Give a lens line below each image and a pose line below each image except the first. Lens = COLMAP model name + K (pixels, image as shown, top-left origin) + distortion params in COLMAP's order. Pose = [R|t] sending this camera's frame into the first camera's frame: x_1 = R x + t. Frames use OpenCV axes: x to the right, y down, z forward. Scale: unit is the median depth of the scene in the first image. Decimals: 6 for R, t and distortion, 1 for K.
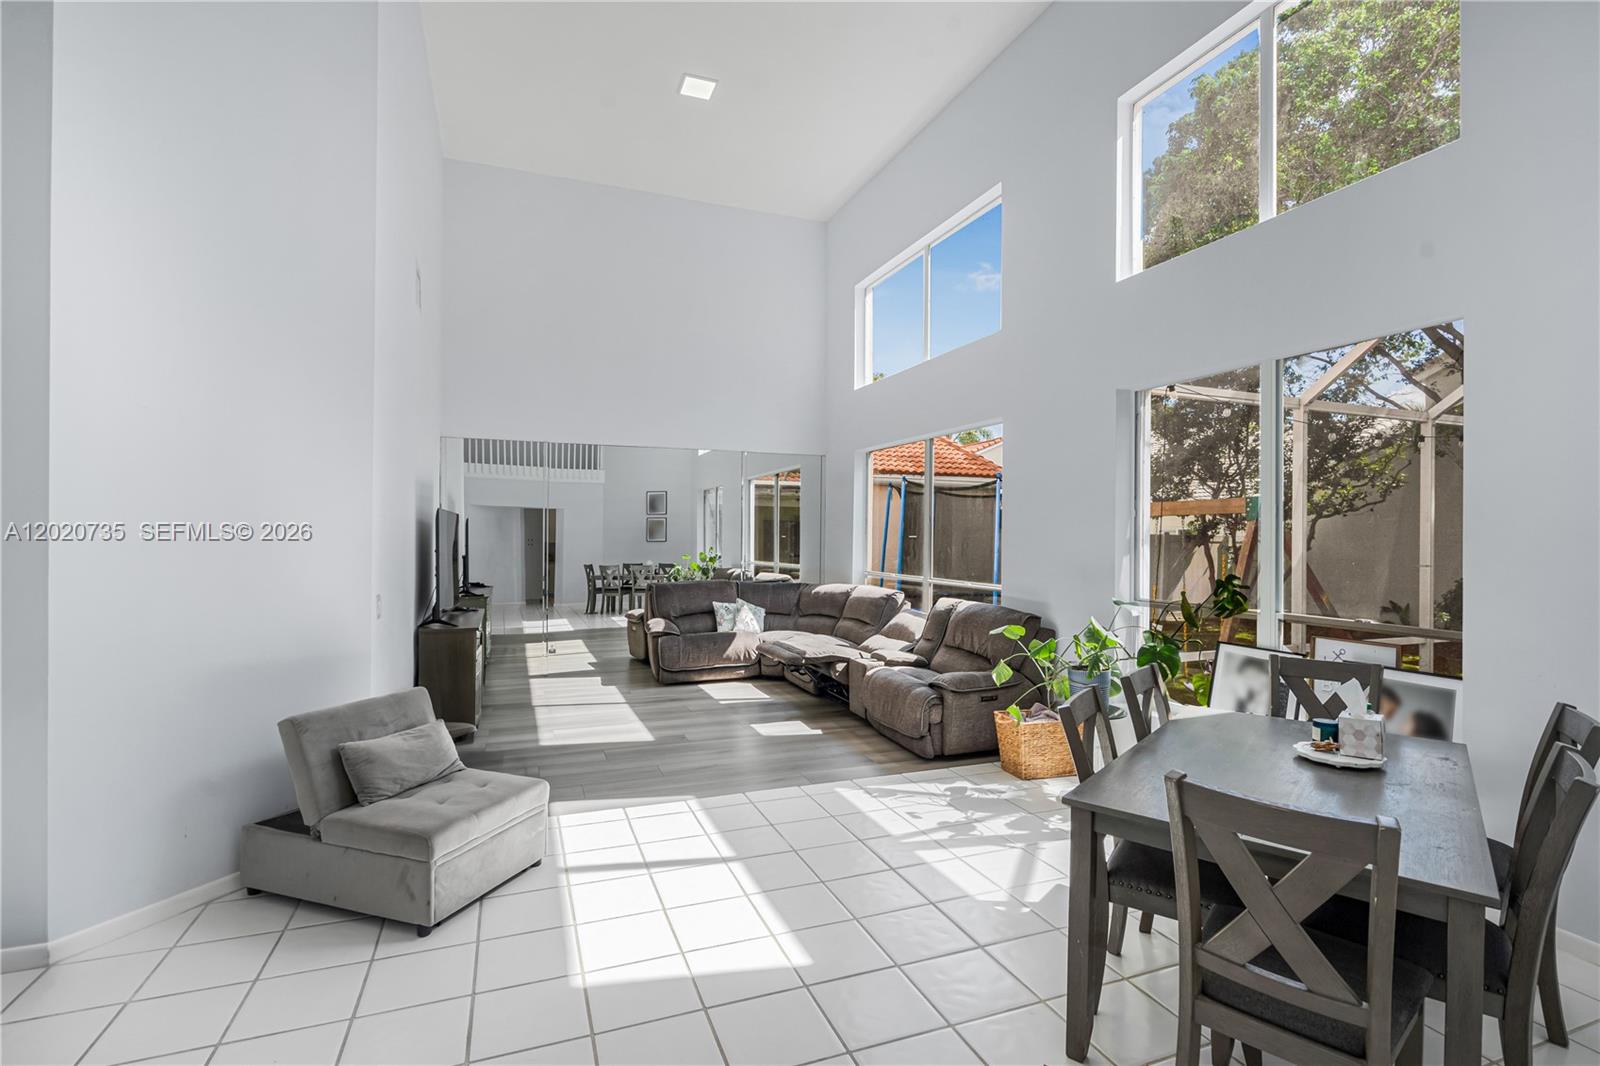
lens RADIAL K [[743.7, 0, 791.2], [0, 743.7, 535.1], [0, 0, 1]] dist [-0.006091, 0.000074]
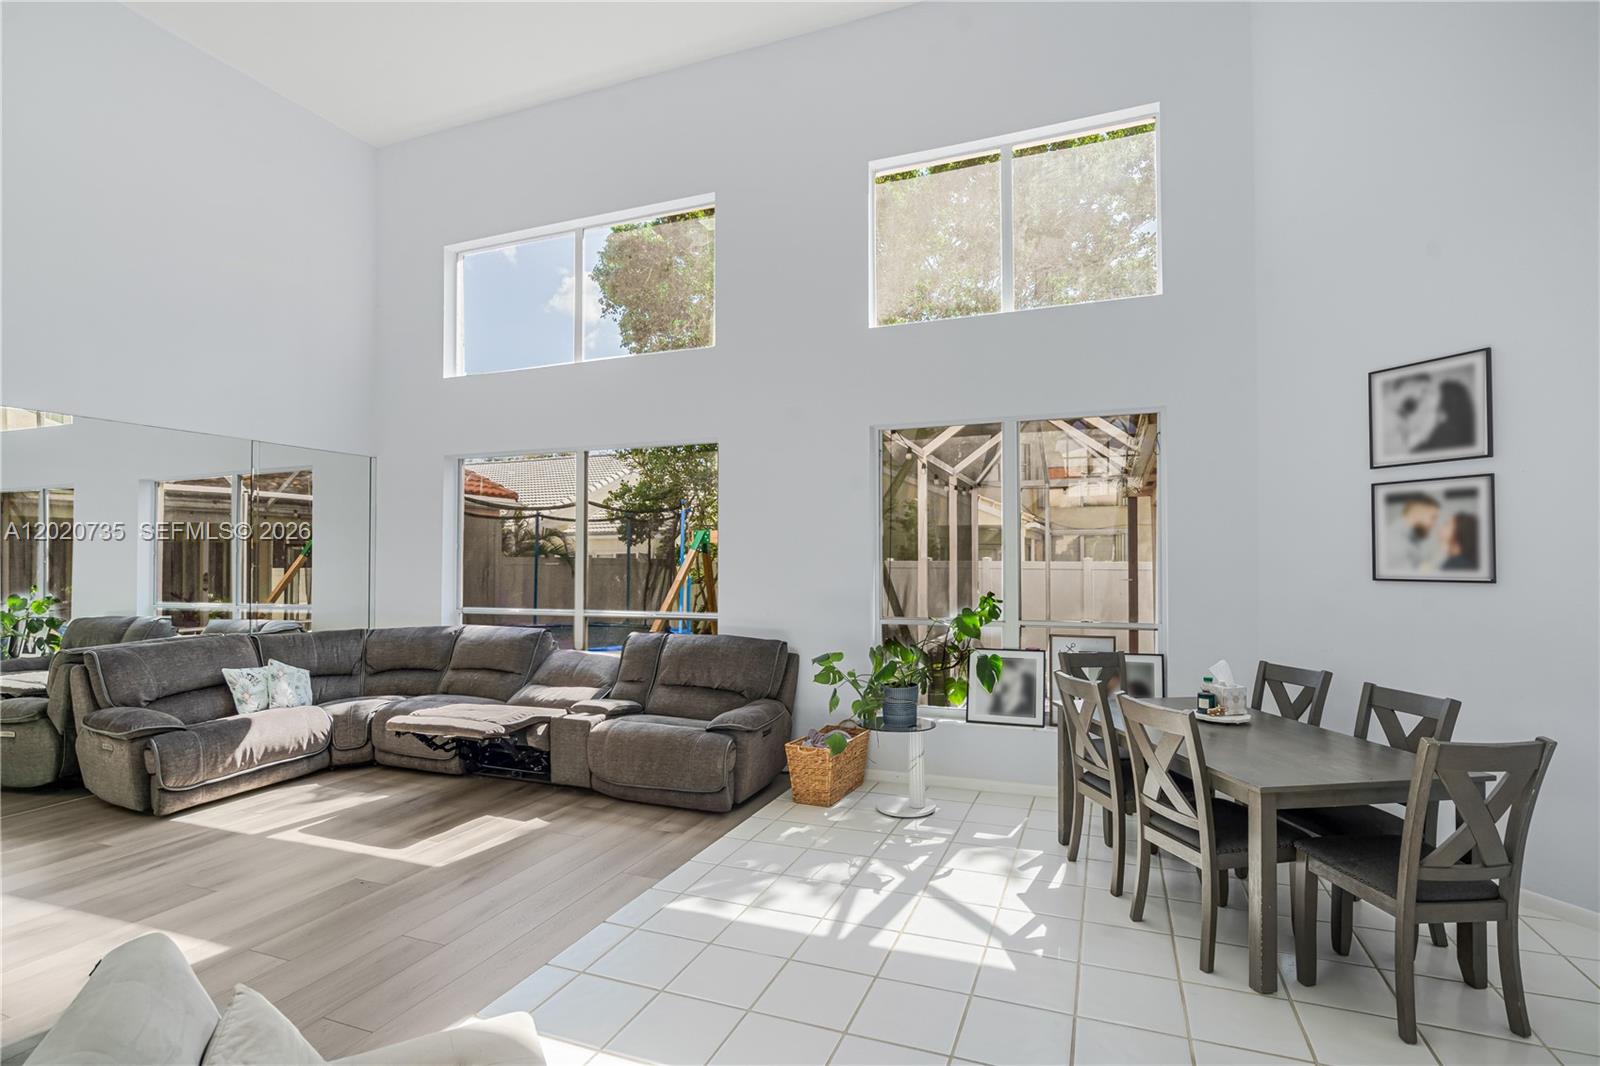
lens RADIAL K [[743.7, 0, 805.1], [0, 743.7, 540.5], [0, 0, 1]] dist [-0.006091, 0.000074]
pose [[0.668491, 0.008560, 0.743671, -0.335202], [0.009697, 0.999748, -0.020224, -0.006002], [-0.743657, 0.020731, 0.668240, 0.255962]]
